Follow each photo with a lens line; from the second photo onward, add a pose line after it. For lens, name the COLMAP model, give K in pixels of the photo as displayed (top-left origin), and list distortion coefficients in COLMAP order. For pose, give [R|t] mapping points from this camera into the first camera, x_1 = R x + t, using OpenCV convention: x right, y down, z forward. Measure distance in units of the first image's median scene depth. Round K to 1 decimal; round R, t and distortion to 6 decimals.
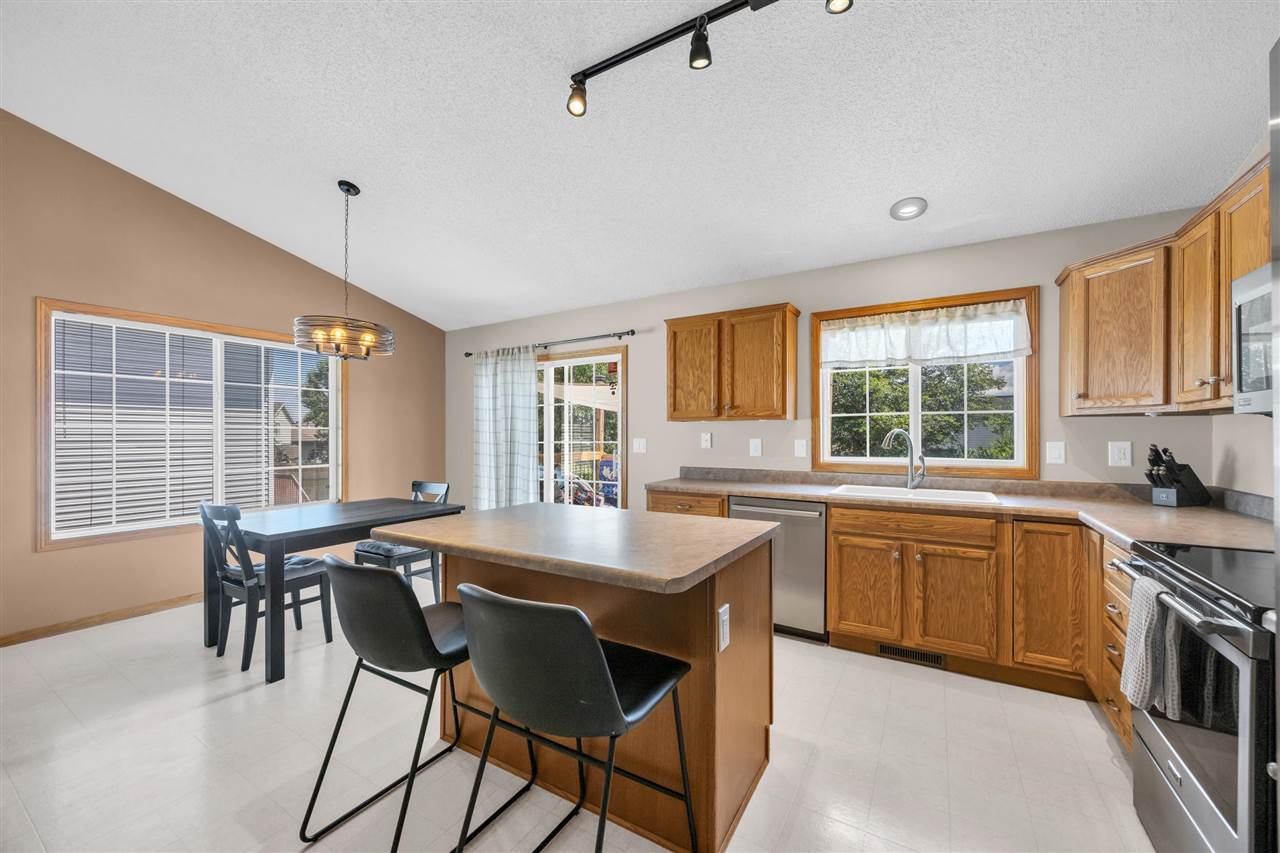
lens RADIAL K [[491.9, 0, 634.7], [0, 491.9, 432.2], [0, 0, 1]] dist [-0.000028, 0.000787]
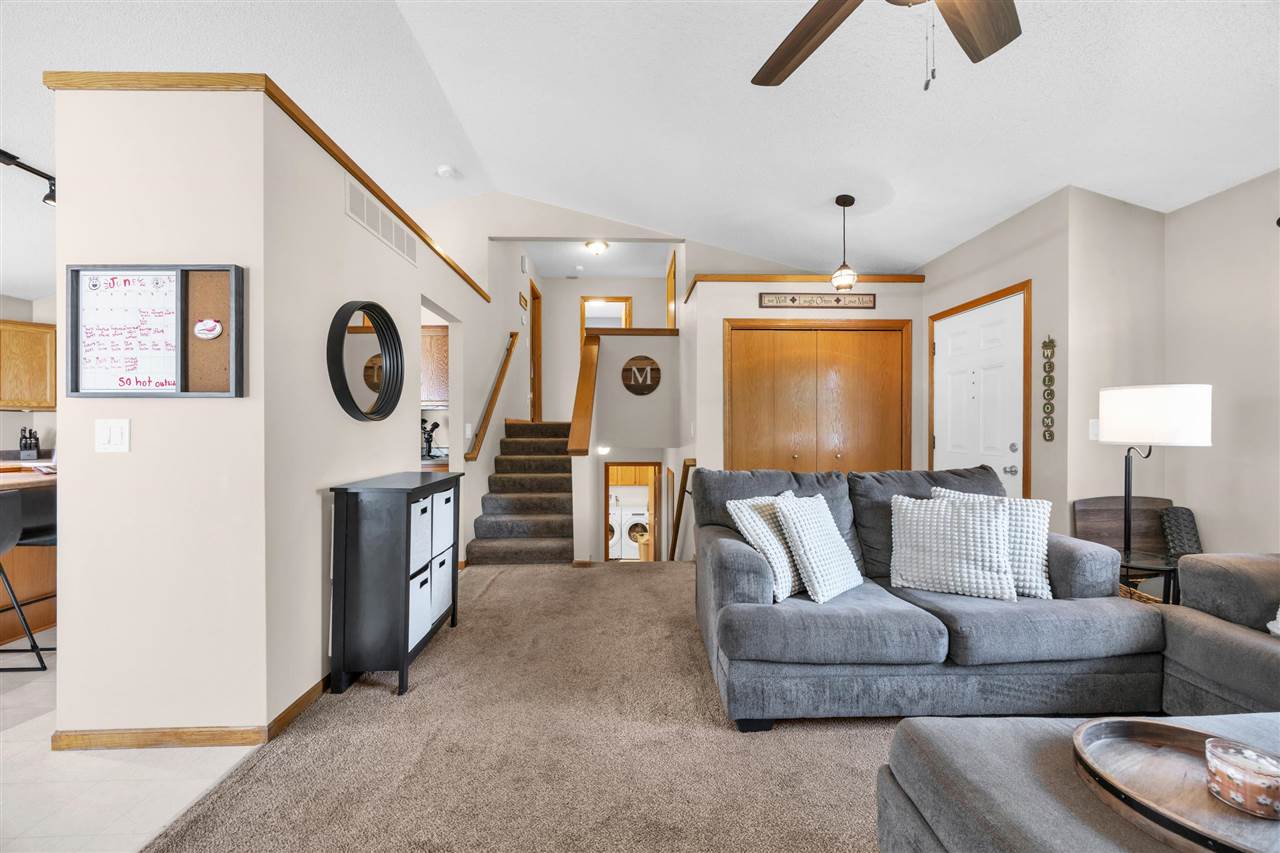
lens RADIAL K [[491.9, 0, 645.9], [0, 491.9, 428.8], [0, 0, 1]] dist [-0.000028, 0.000787]
pose [[-0.540349, 0.004058, 0.841431, -1.215465], [0.001197, 0.999991, -0.004054, 0.028575], [-0.841440, -0.001183, -0.540349, 0.025554]]
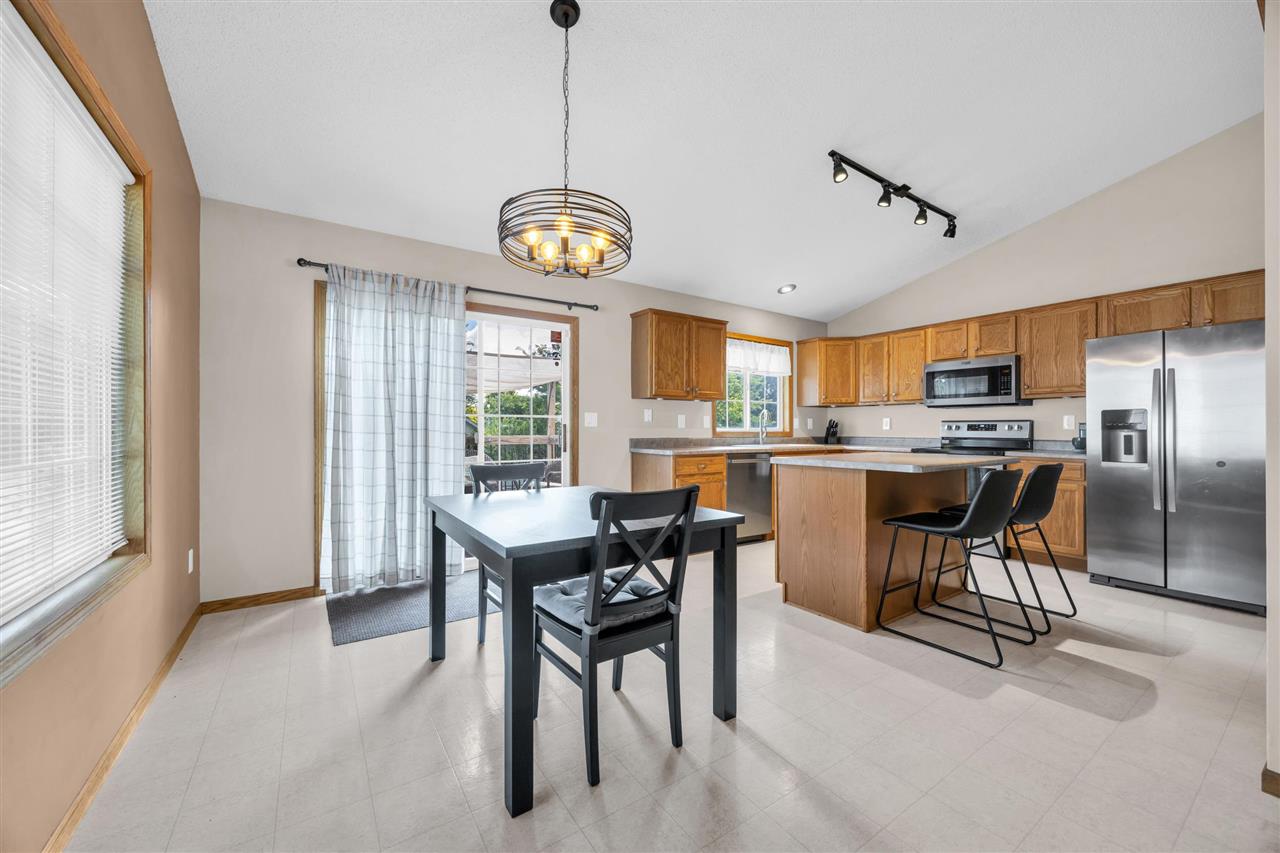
lens RADIAL K [[491.9, 0, 641.7], [0, 491.9, 426.5], [0, 0, 1]] dist [-0.000028, 0.000787]
pose [[0.415102, 0.007265, 0.909746, -1.053743], [-0.007553, 0.999961, -0.004540, 0.054875], [-0.909744, -0.004987, 0.415140, 0.583356]]
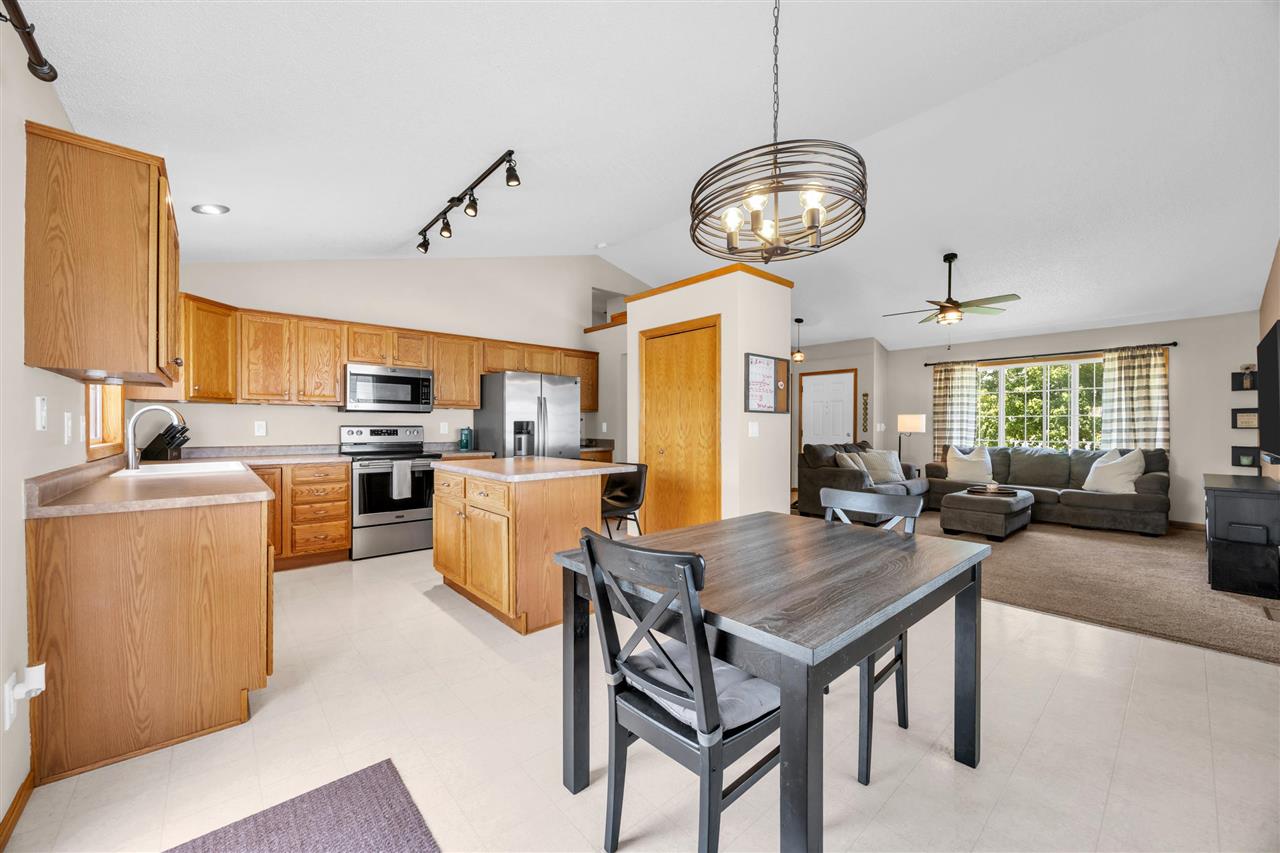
lens RADIAL K [[491.9, 0, 638.6], [0, 491.9, 428.7], [0, 0, 1]] dist [-0.000028, 0.000787]
pose [[-0.955013, -0.001085, 0.296561, -0.555105], [-0.000948, 0.999999, 0.000607, 0.032112], [-0.296561, 0.000298, -0.955014, 1.418035]]
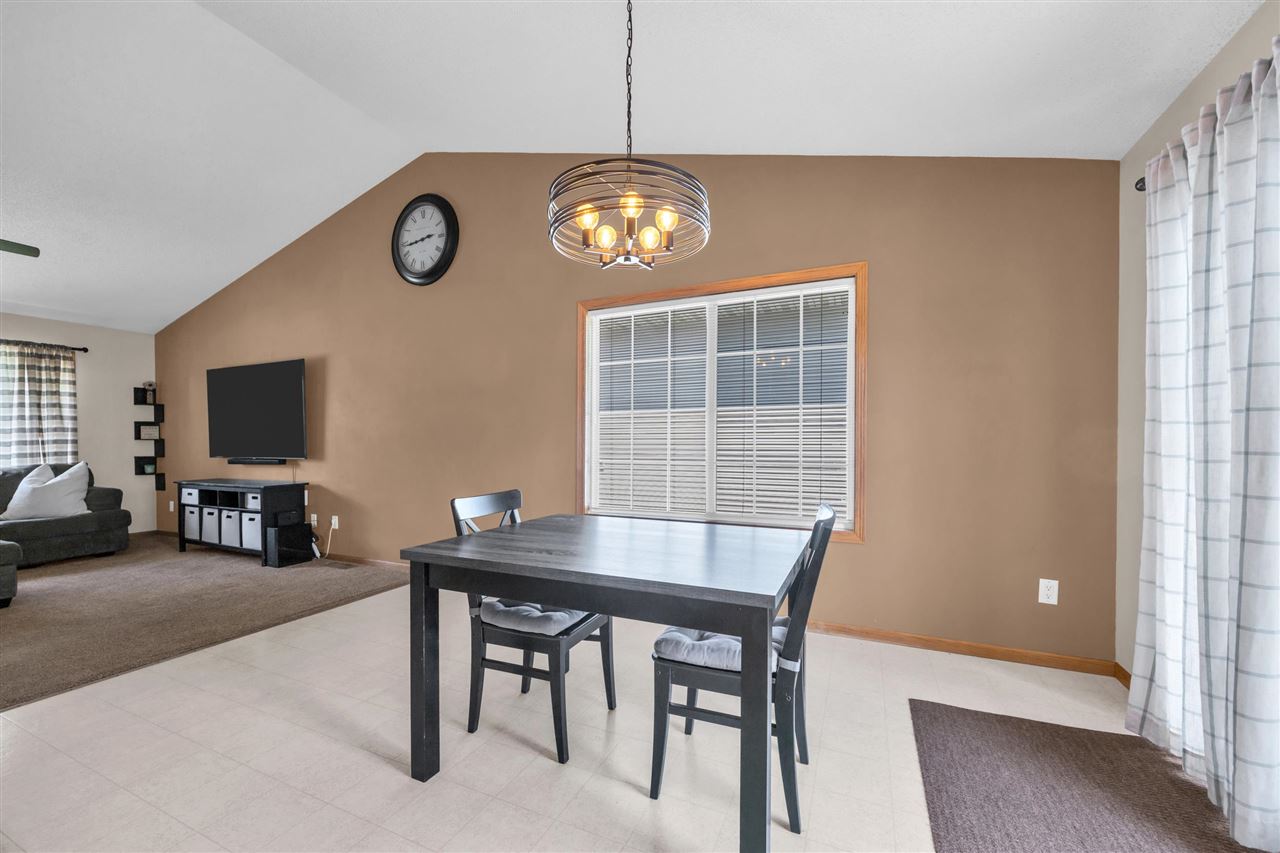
lens RADIAL K [[491.9, 0, 630.6], [0, 491.9, 445.4], [0, 0, 1]] dist [-0.000028, 0.000787]
pose [[0.067686, 0.010411, -0.997652, -0.125923], [0.001627, 0.999943, 0.010546, 0.033370], [0.997705, -0.002337, 0.067666, 0.914761]]
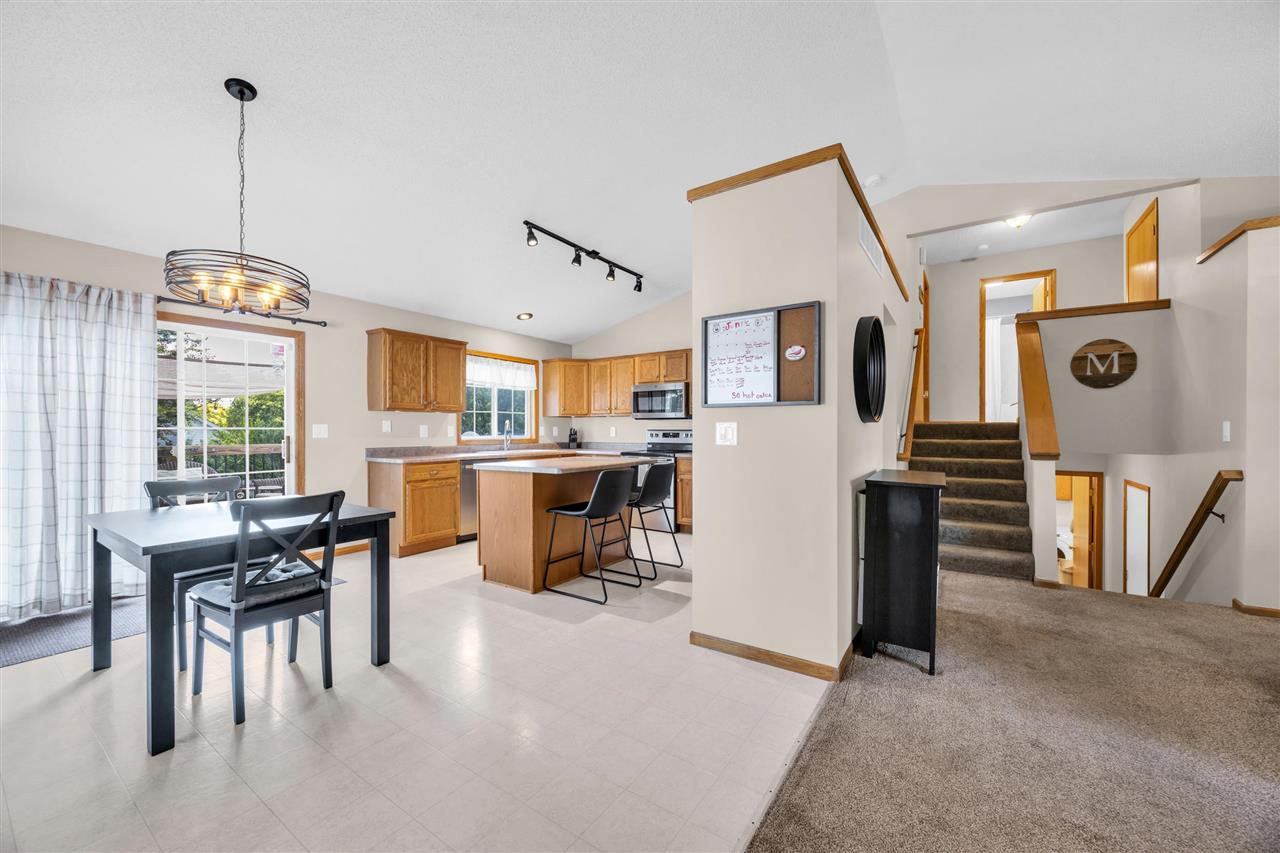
lens RADIAL K [[491.9, 0, 641.7], [0, 491.9, 429.0], [0, 0, 1]] dist [-0.000028, 0.000787]
pose [[0.053967, 0.003613, 0.998536, -1.218690], [-0.003466, 0.999988, -0.003430, 0.028945], [-0.998537, -0.003276, 0.053978, 0.306061]]
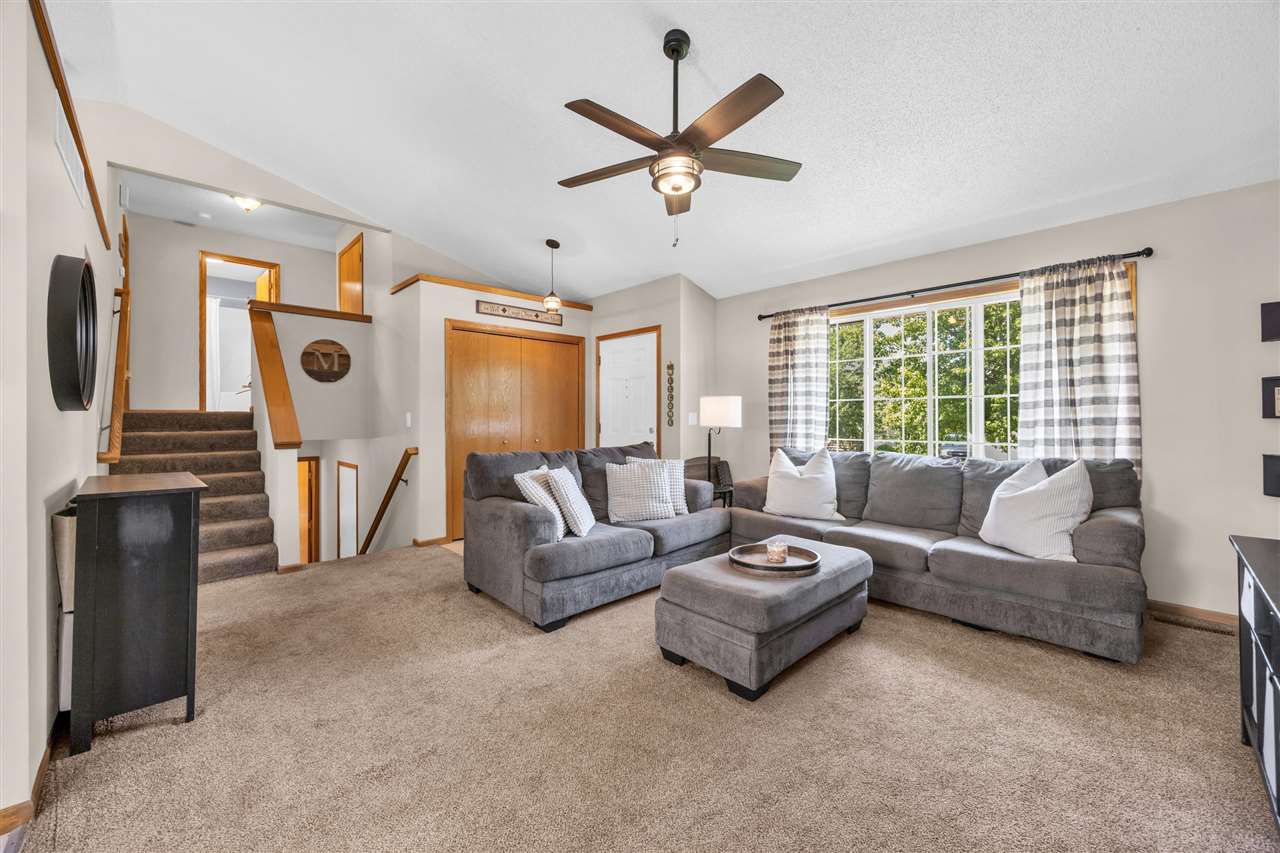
lens RADIAL K [[491.9, 0, 643.7], [0, 491.9, 416.4], [0, 0, 1]] dist [-0.000028, 0.000787]
pose [[-0.966570, 0.006164, 0.256329, -1.159144], [0.005179, 0.999976, -0.004515, 0.026250], [-0.256351, -0.003036, -0.966579, 0.347401]]
